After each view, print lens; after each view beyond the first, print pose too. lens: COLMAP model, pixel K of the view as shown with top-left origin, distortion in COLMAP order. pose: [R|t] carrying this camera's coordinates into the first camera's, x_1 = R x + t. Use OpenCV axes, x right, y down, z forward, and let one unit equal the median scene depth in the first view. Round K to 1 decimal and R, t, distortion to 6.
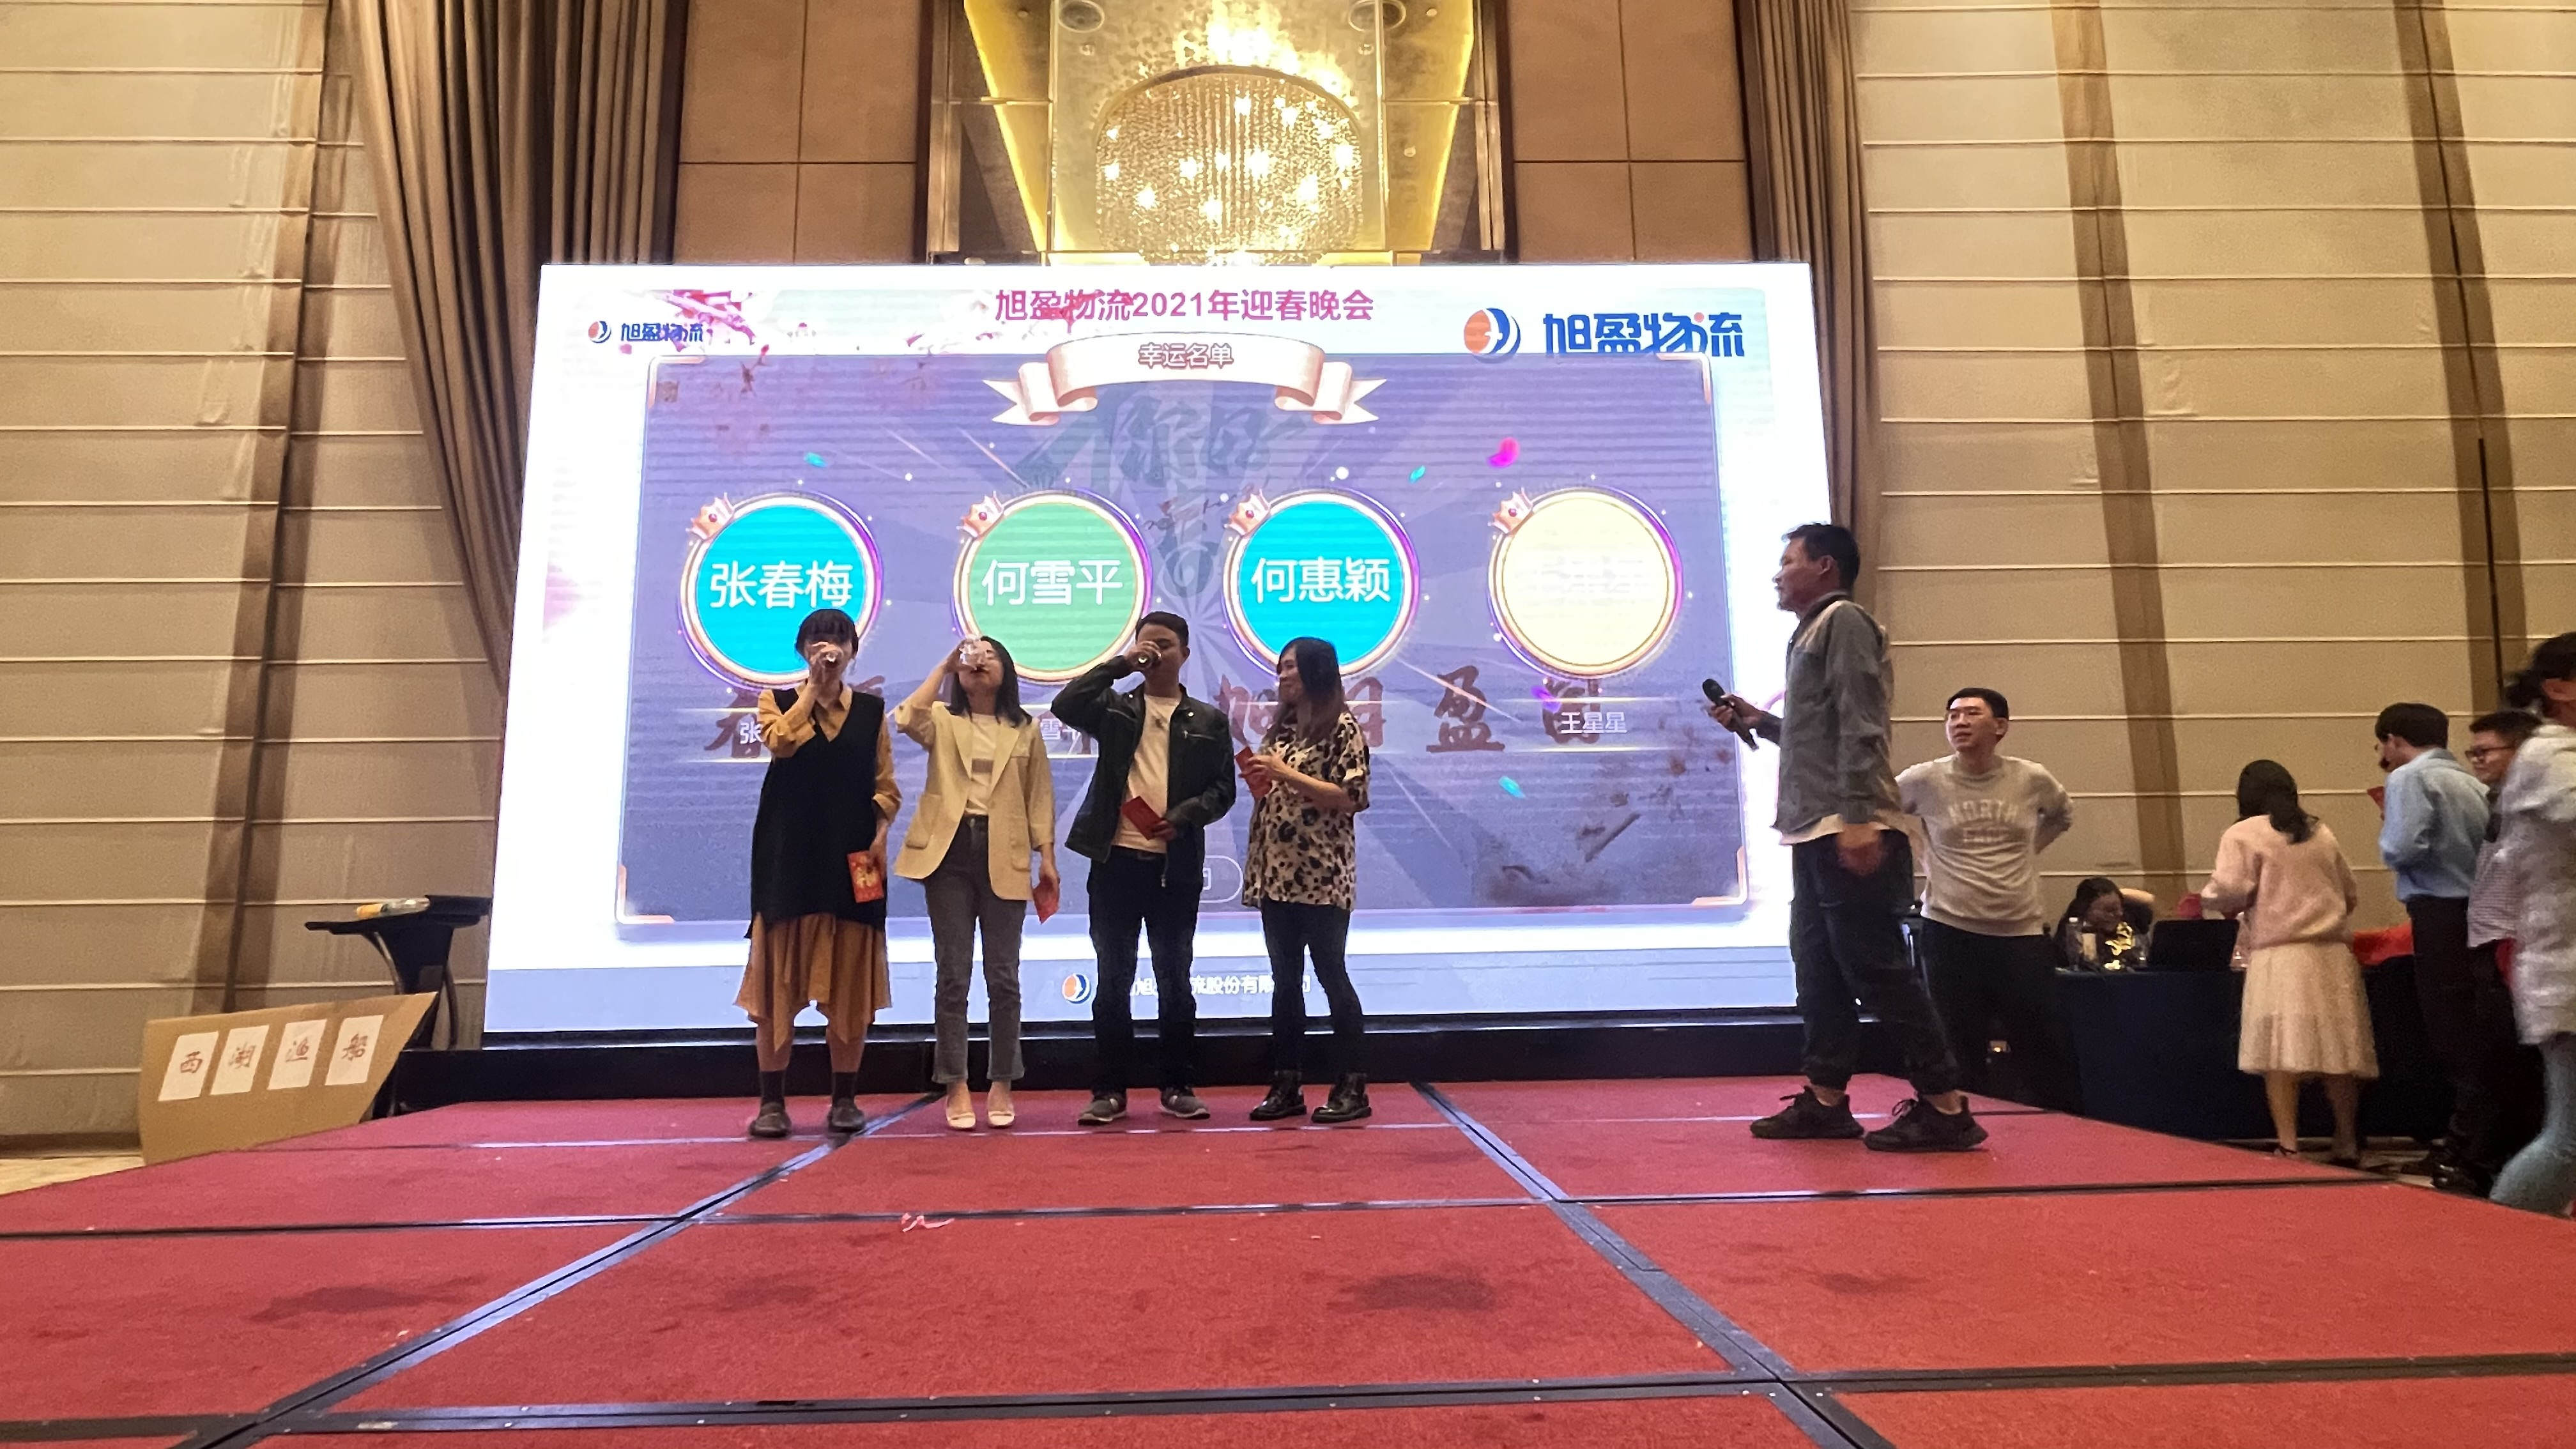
lens RADIAL K [[1365.8, 0, 1294.5], [0, 1365.8, 728.4], [0, 0, 1]] dist [-0.002908, -0.000369]
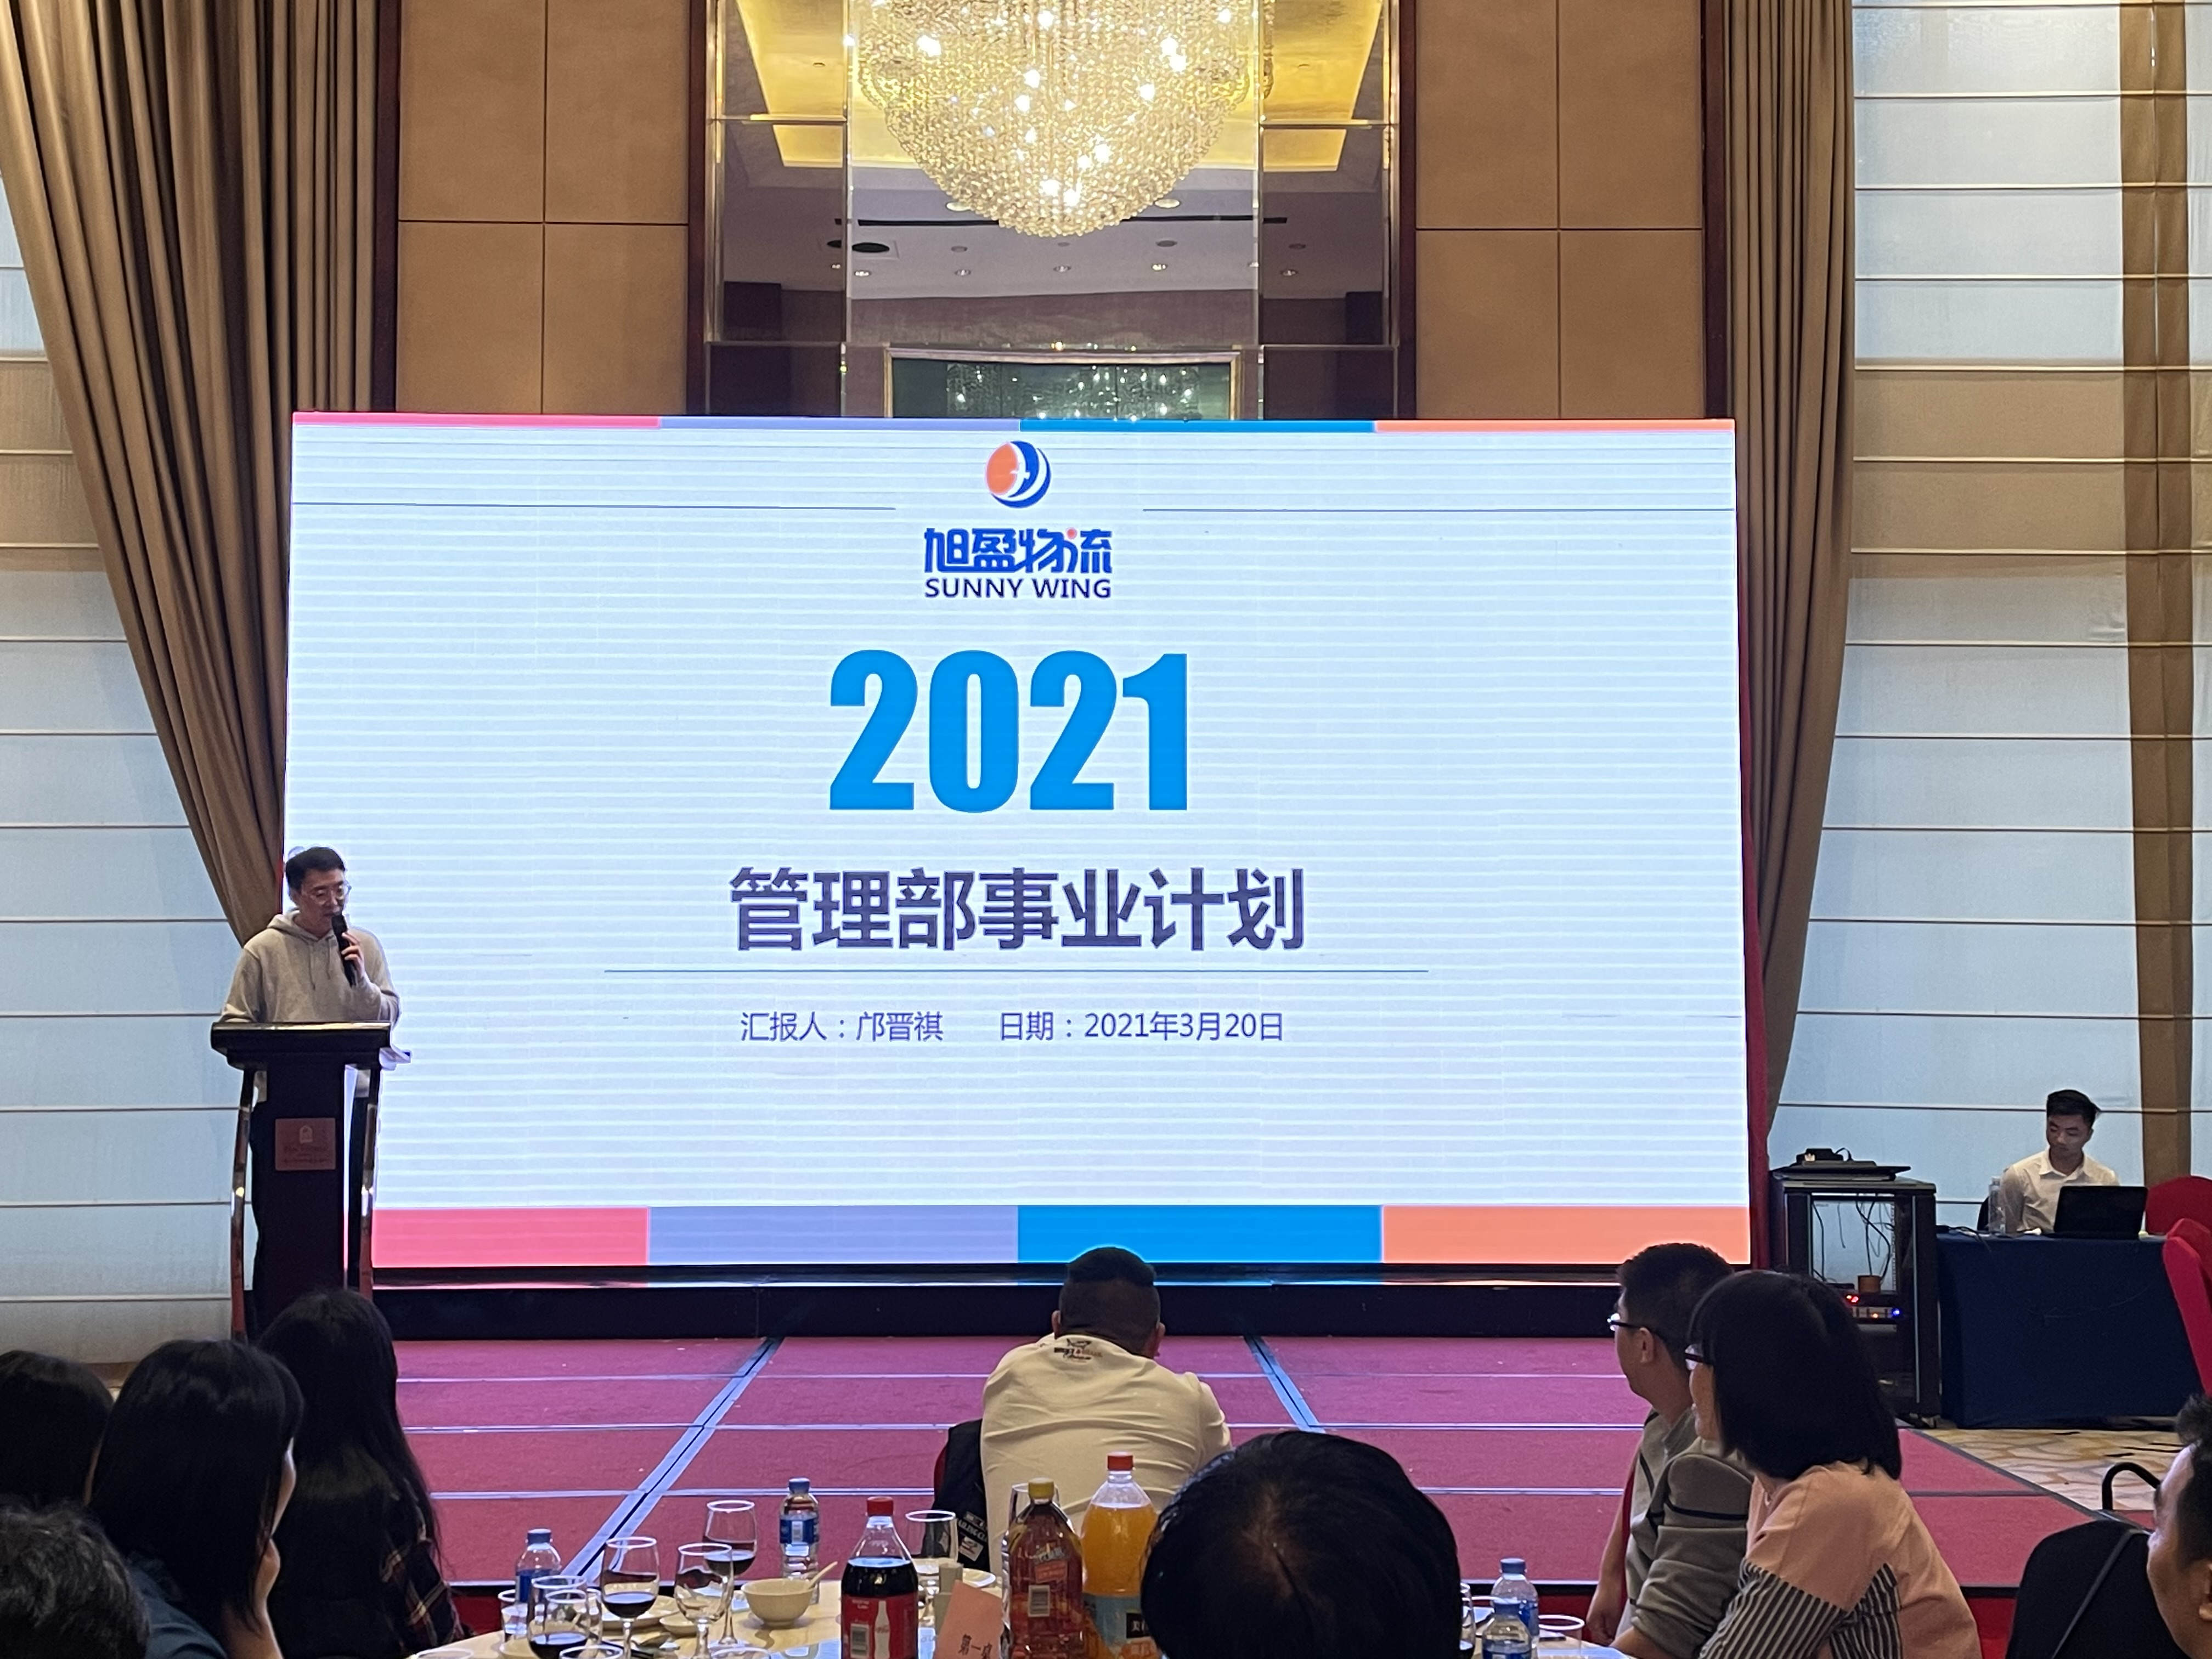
lens RADIAL K [[2900.8, 0, 1107.8], [0, 2900.8, 811.2], [0, 0, 1]] dist [0.072596, -0.050198]
pose [[0.999802, 0.017569, -0.009305, -0.001329], [-0.016705, 0.996160, 0.085943, -0.248792], [0.010779, -0.085771, 0.996257, -0.885211]]
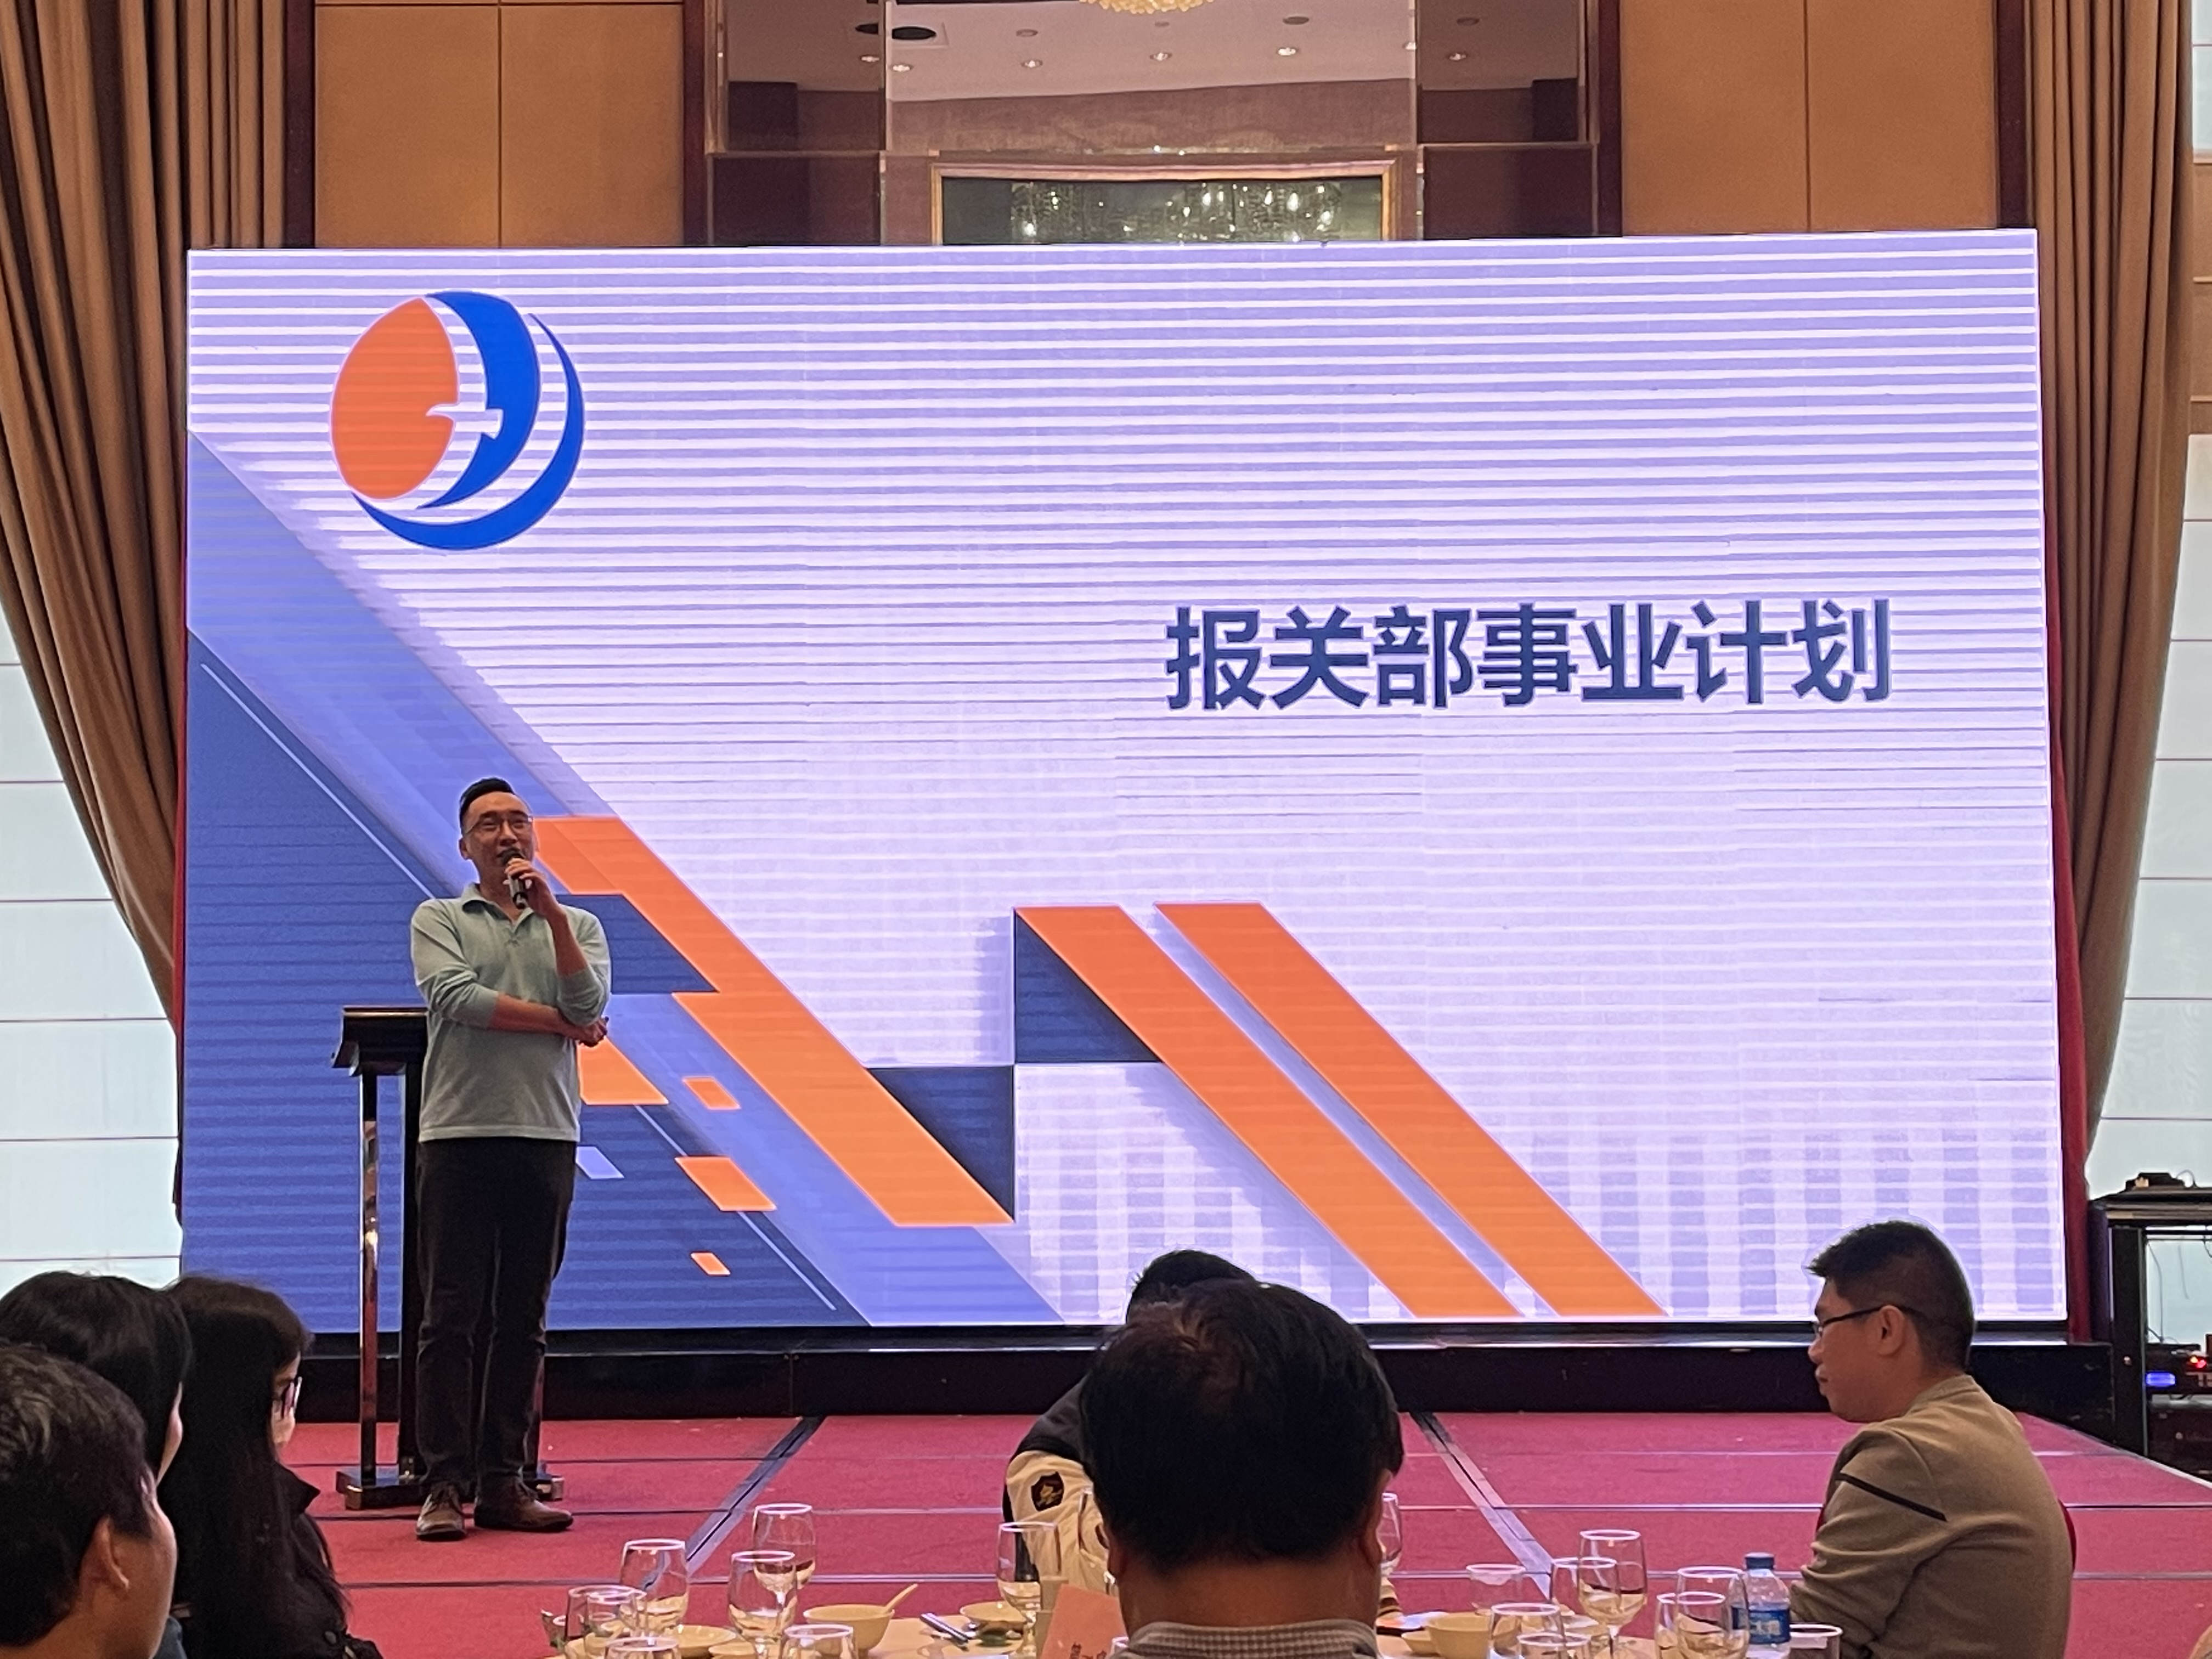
lens RADIAL K [[3856.2, 0, 1104.7], [0, 3856.2, 832.4], [0, 0, 1]] dist [0.073456, 0.114665]
pose [[0.999144, 0.006518, -0.040850, -0.001393], [-0.002488, 0.995191, 0.097926, -0.234806], [0.041292, -0.097741, 0.994355, -0.958811]]
